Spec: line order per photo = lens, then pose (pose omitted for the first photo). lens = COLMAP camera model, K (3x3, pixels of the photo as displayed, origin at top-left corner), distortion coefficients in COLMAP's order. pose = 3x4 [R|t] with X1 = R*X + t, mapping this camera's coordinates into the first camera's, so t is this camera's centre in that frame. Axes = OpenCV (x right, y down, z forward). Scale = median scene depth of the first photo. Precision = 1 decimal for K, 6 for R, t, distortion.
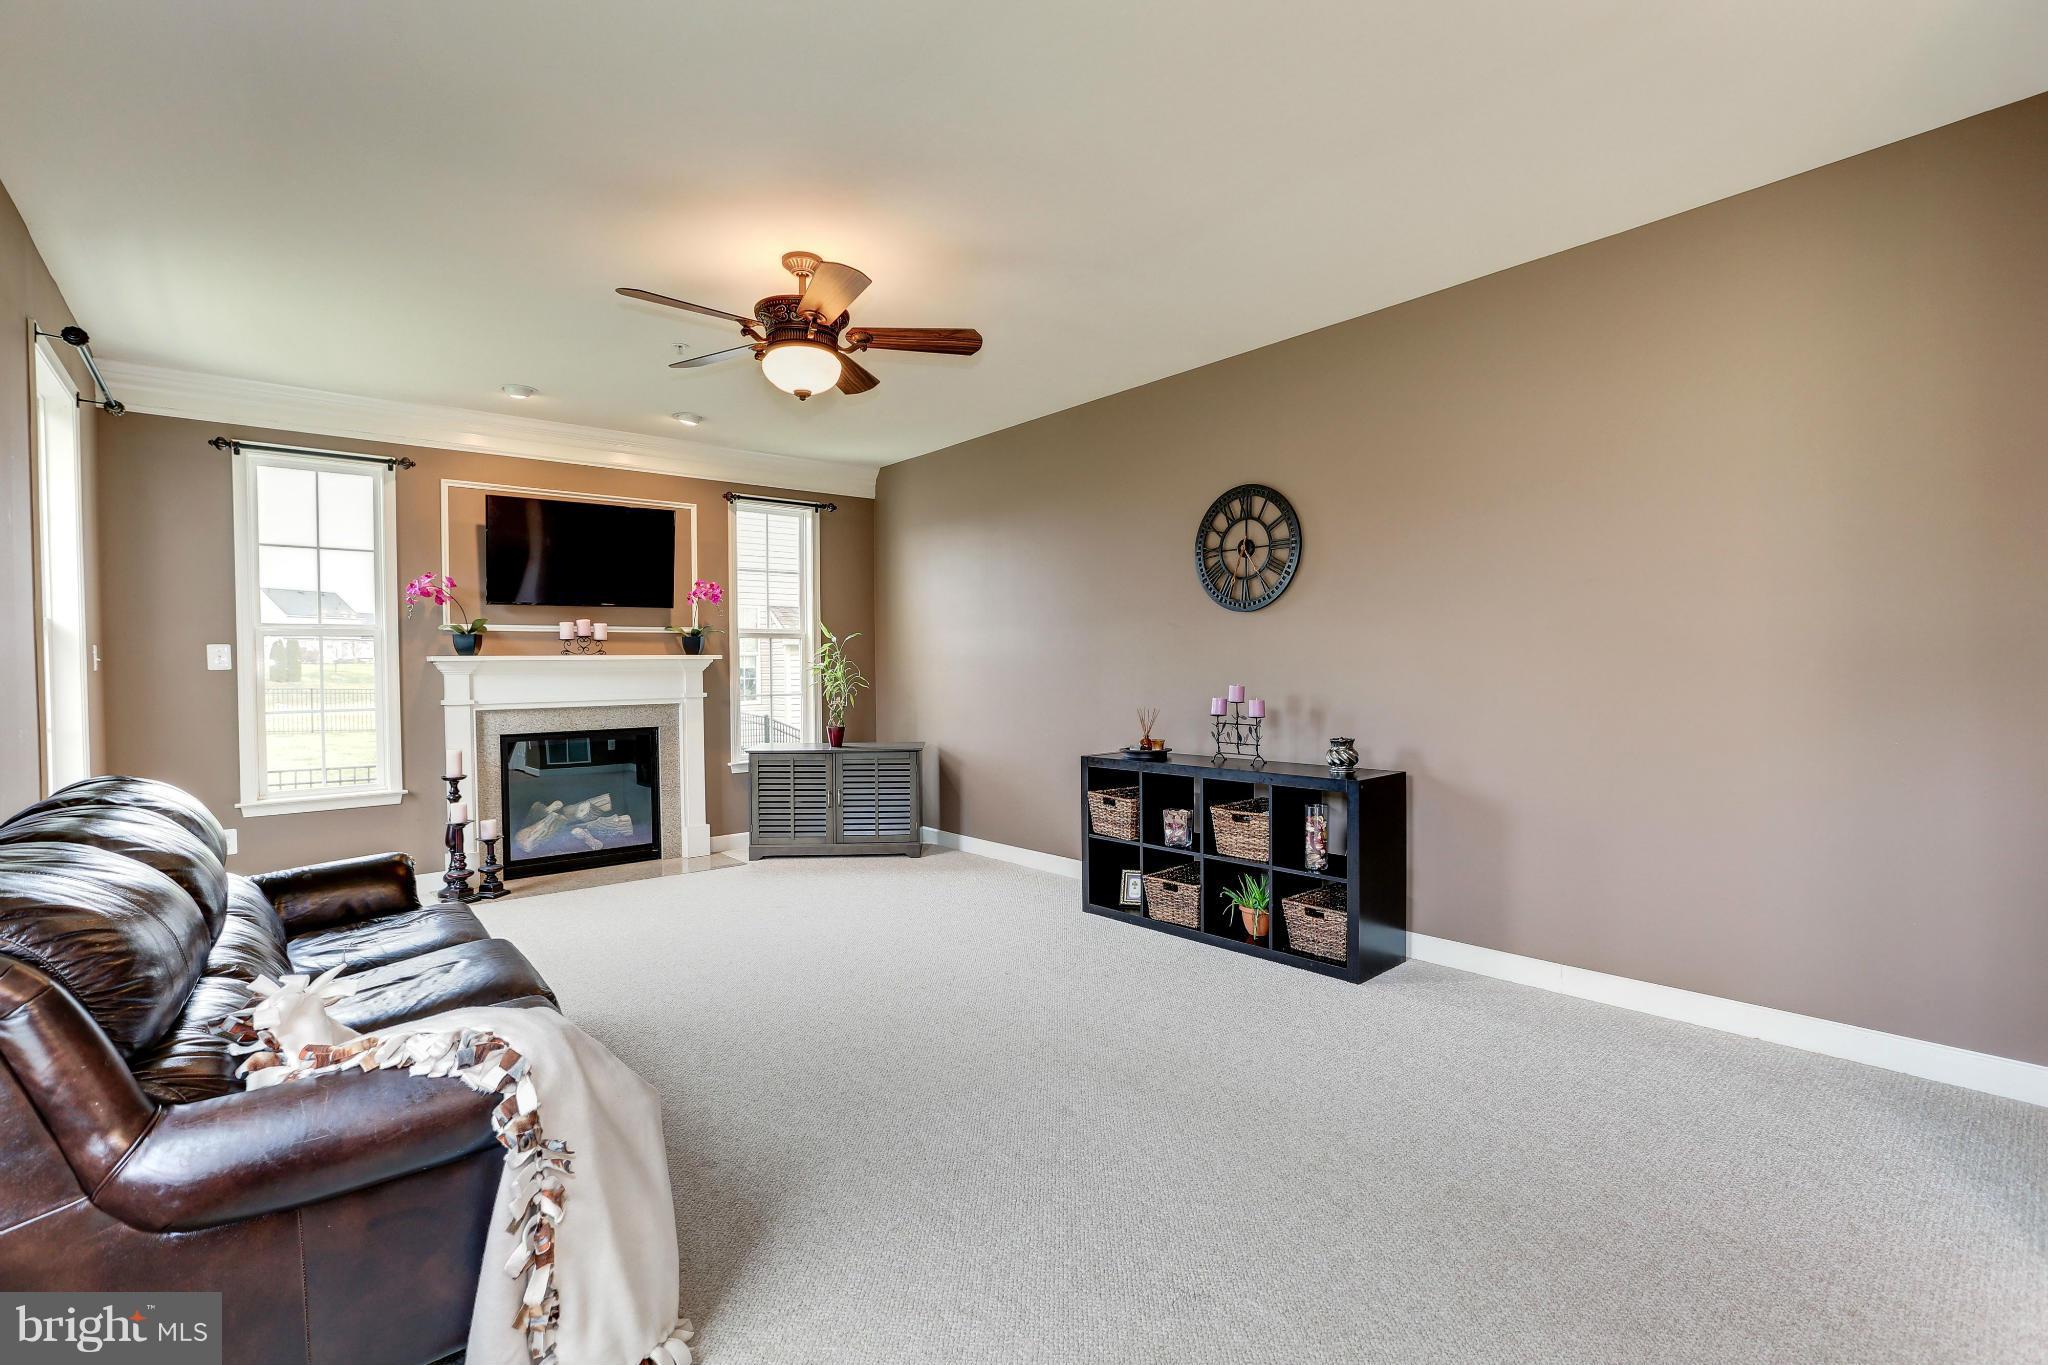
lens RADIAL K [[917.9, 0, 1028.8], [0, 917.9, 668.2], [0, 0, 1]] dist [-0.028473, 0.008664]
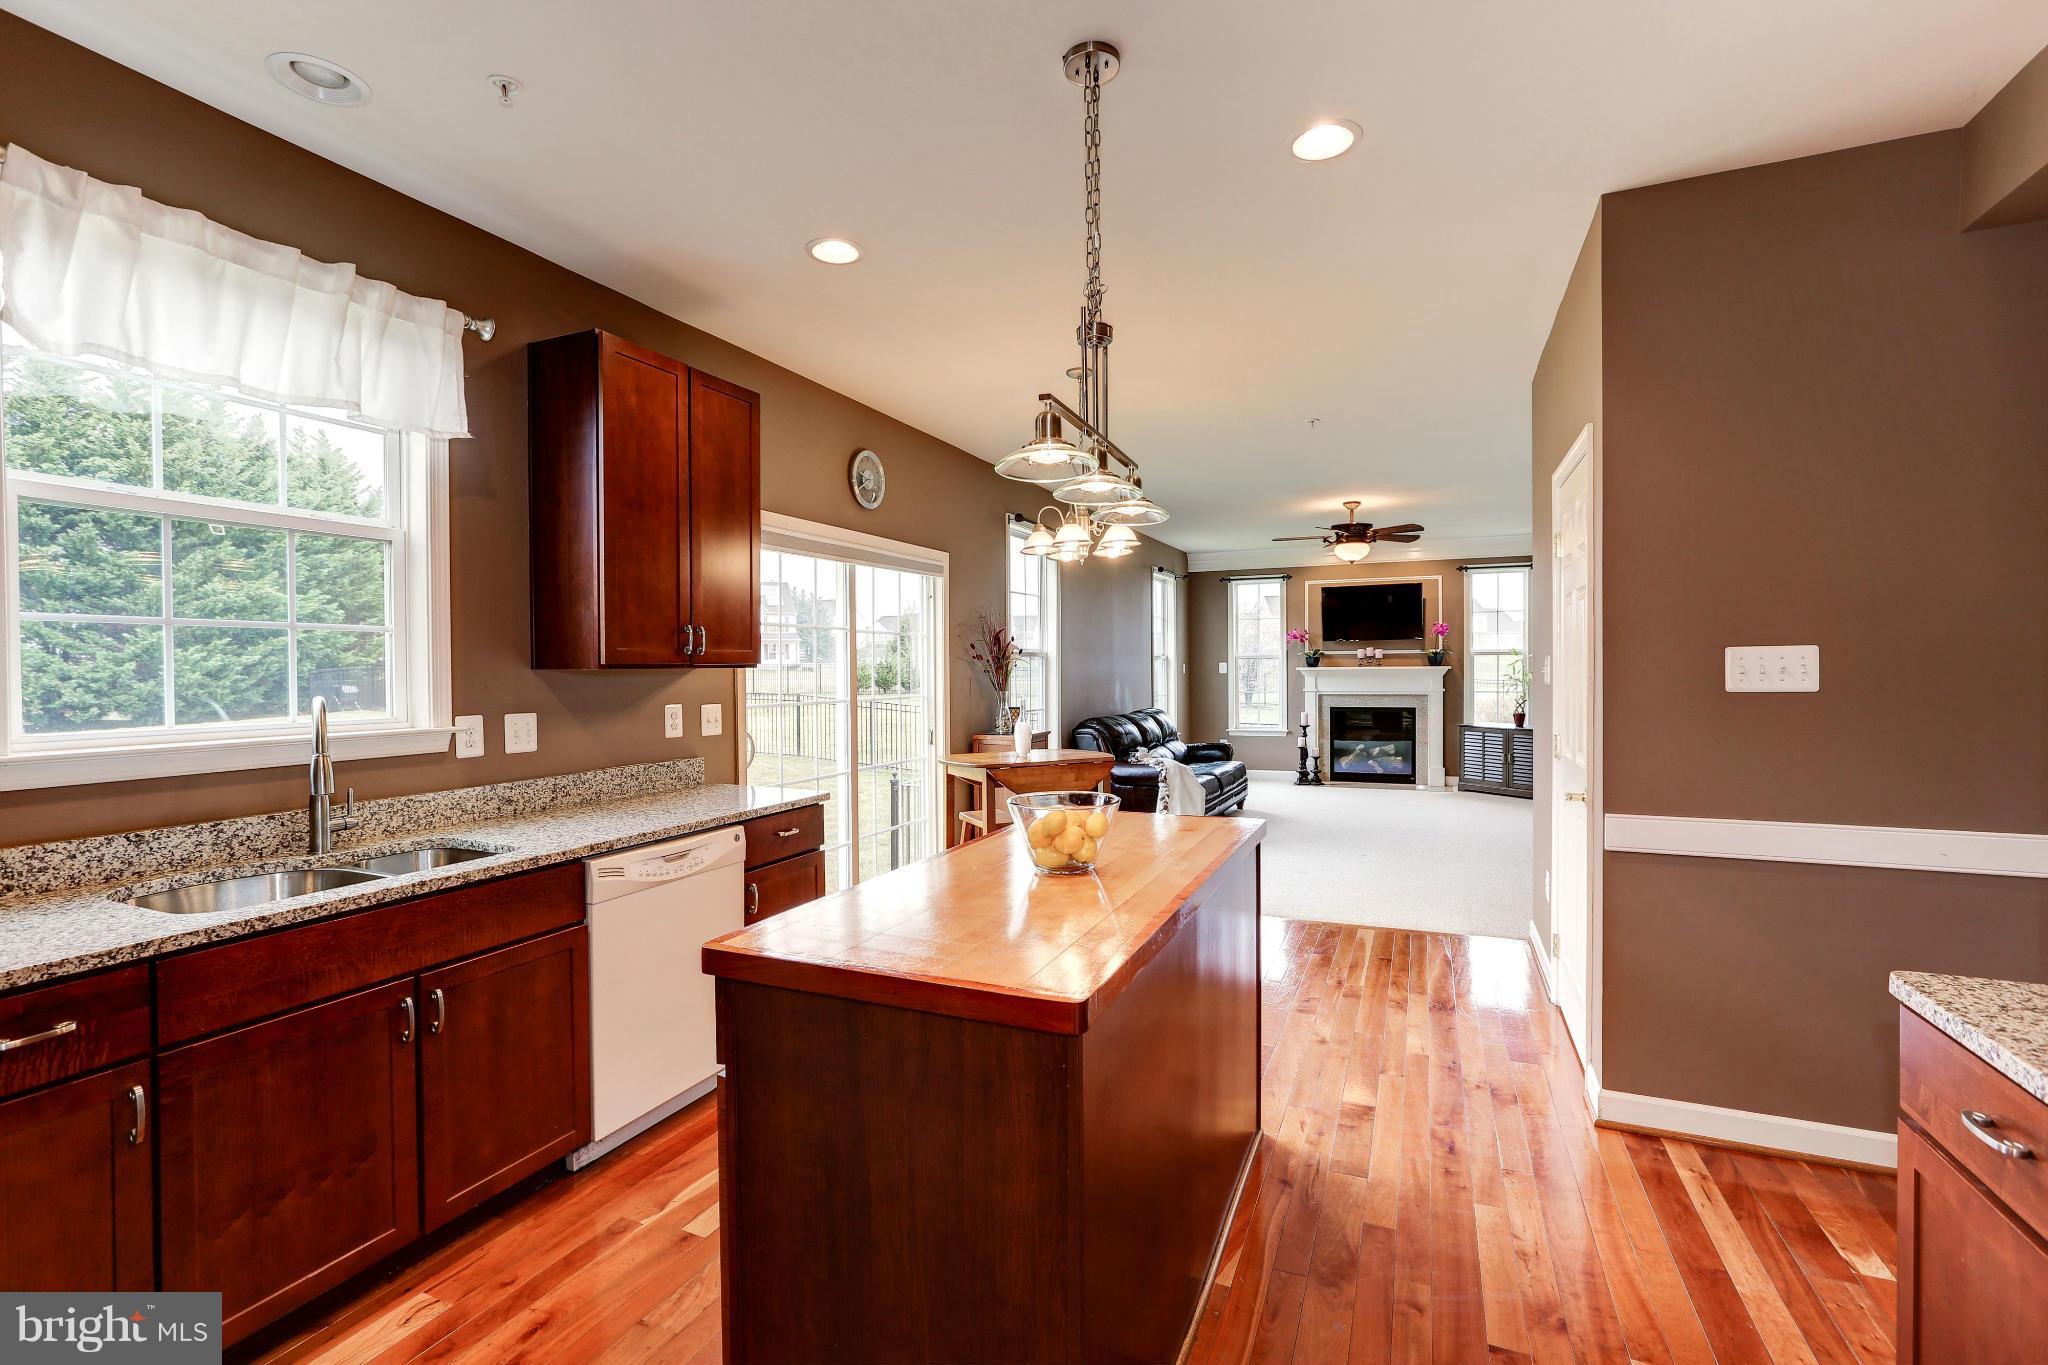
lens RADIAL K [[917.9, 0, 1019.9], [0, 917.9, 681.6], [0, 0, 1]] dist [-0.028473, 0.008664]
pose [[0.434391, 0.026509, -0.900334, 0.890120], [-0.000154, 0.999569, 0.029357, -0.038859], [0.900724, -0.012614, 0.434208, -0.458476]]
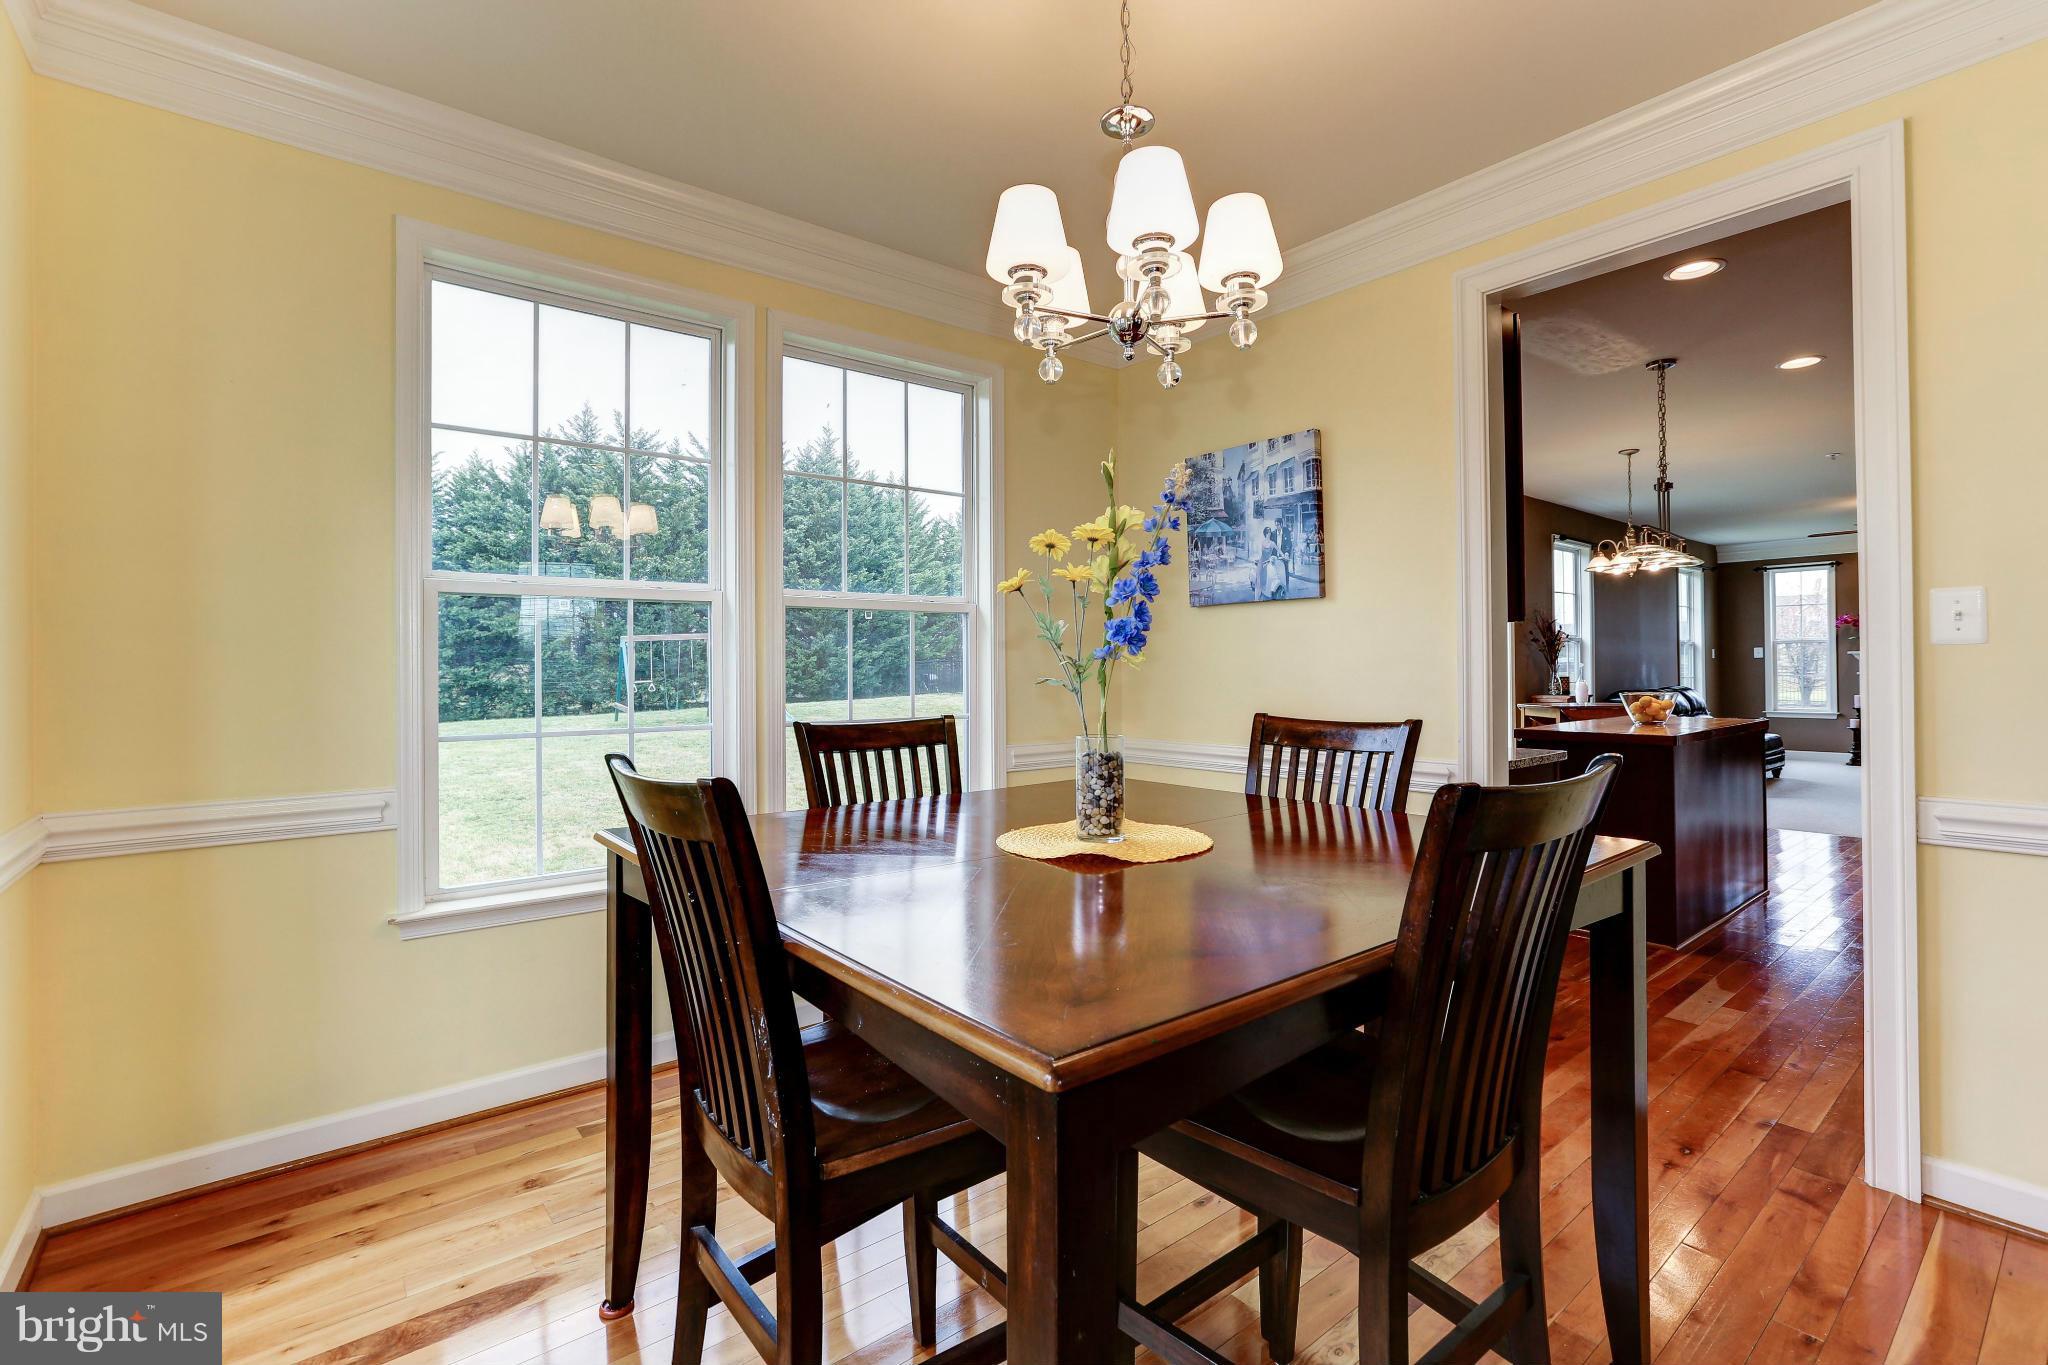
lens RADIAL K [[917.9, 0, 1023.2], [0, 917.9, 662.2], [0, 0, 1]] dist [-0.028473, 0.008664]
pose [[-0.024583, 0.012476, -0.999620, 1.392163], [0.009038, 0.999884, 0.012257, -0.027024], [0.999657, -0.008733, -0.024693, -0.822327]]
